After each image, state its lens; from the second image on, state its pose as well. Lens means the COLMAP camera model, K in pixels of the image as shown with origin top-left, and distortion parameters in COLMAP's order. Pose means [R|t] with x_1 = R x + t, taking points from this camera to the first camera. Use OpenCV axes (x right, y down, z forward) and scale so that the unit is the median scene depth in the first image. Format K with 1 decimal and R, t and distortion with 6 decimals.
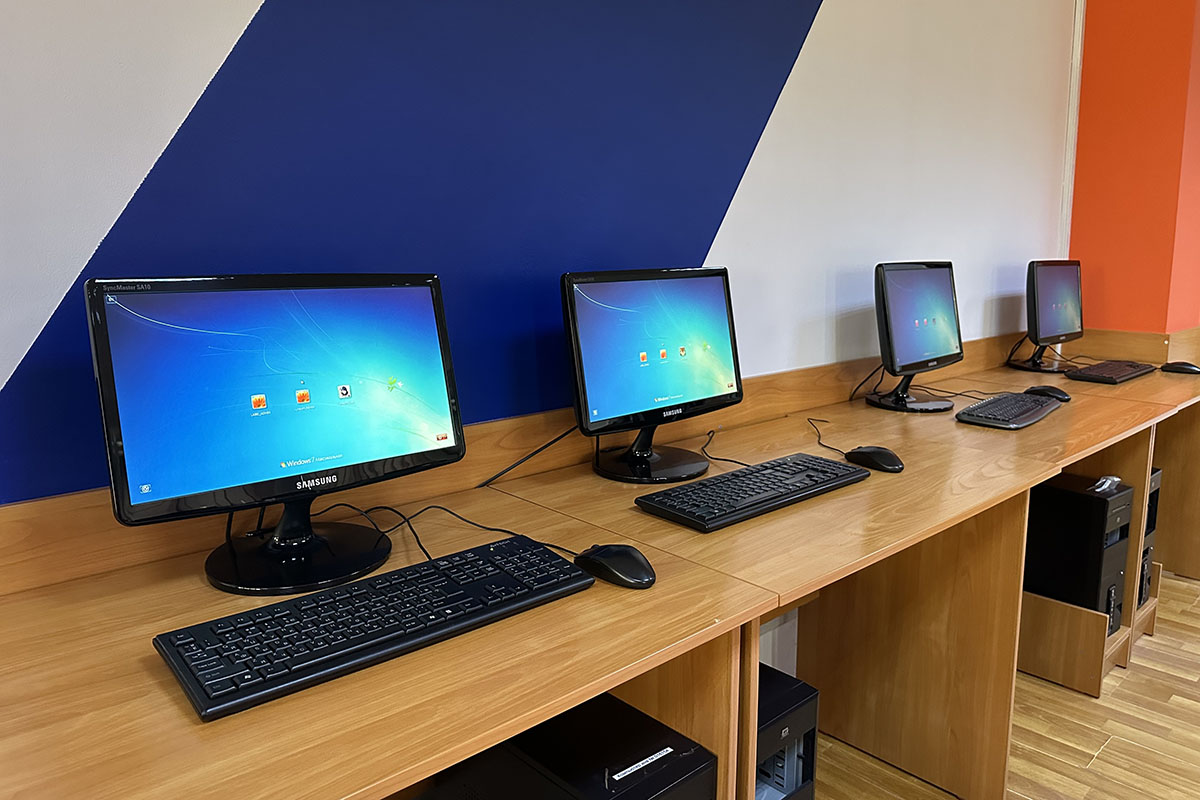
lens RADIAL K [[822.3, 0, 610.1], [0, 822.3, 372.6], [0, 0, 1]] dist [0.069131, -0.069601]
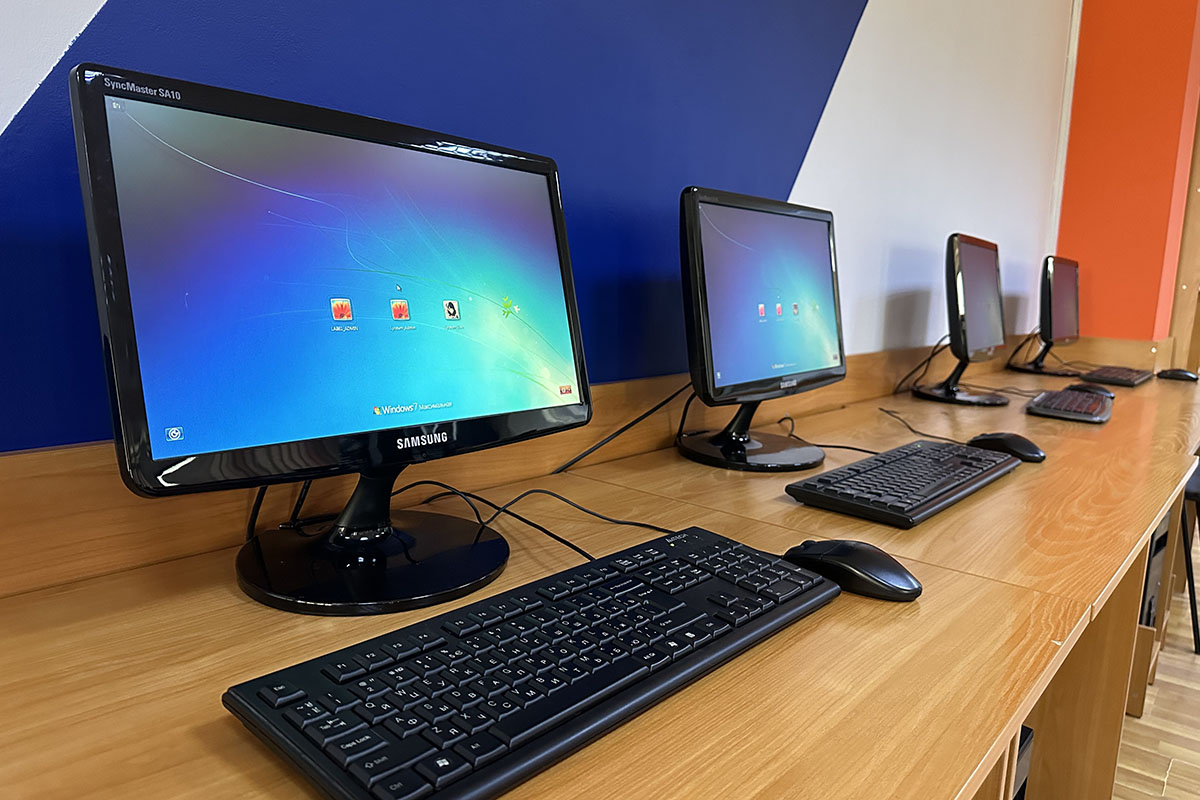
lens RADIAL K [[822.3, 0, 605.1], [0, 822.3, 398.1], [0, 0, 1]] dist [0.069131, -0.069601]
pose [[0.991040, 0.018604, 0.132264, -0.259721], [-0.018742, 0.999824, -0.000204, 0.083862], [-0.132245, -0.002277, 0.991214, 0.296017]]
